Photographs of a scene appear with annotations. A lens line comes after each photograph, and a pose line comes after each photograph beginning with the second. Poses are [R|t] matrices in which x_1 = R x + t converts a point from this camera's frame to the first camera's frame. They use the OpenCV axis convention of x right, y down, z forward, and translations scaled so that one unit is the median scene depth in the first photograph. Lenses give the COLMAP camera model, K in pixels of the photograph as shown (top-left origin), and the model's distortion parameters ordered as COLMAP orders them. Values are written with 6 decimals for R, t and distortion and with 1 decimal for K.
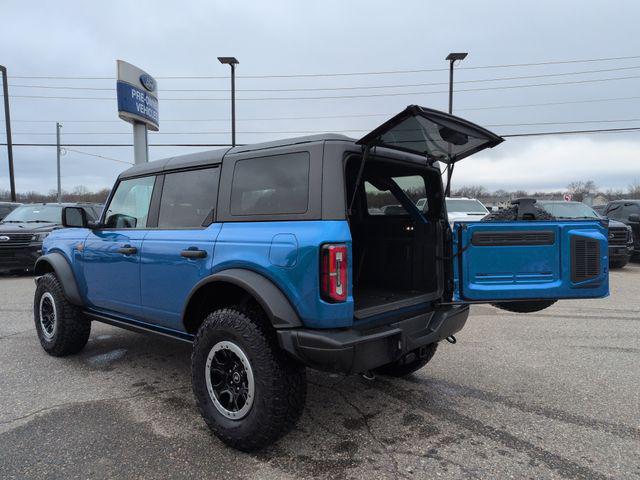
lens RADIAL K [[460.2, 0, 326.8], [0, 460.2, 251.1], [0, 0, 1]] dist [0.023500, -0.010635]
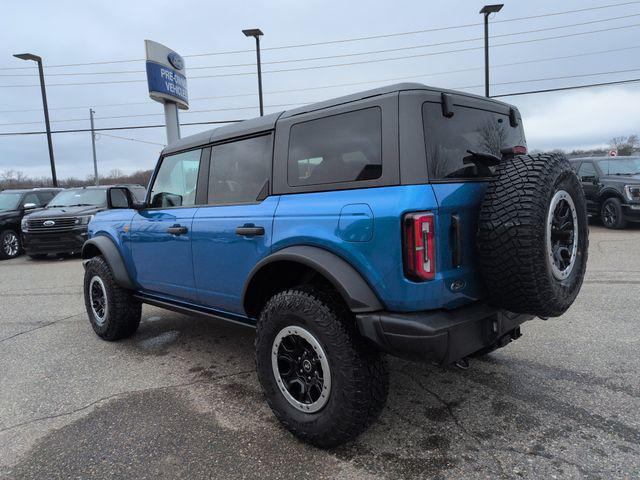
lens RADIAL K [[457.9, 0, 320.0], [0, 457.9, 240.0], [0, 0, 1]] dist [0.074786, -0.091776]
pose [[0.995823, -0.040792, -0.081684, -0.076452], [0.043818, 0.998405, 0.035608, -0.002402], [0.080101, -0.039039, 0.996022, 0.100021]]
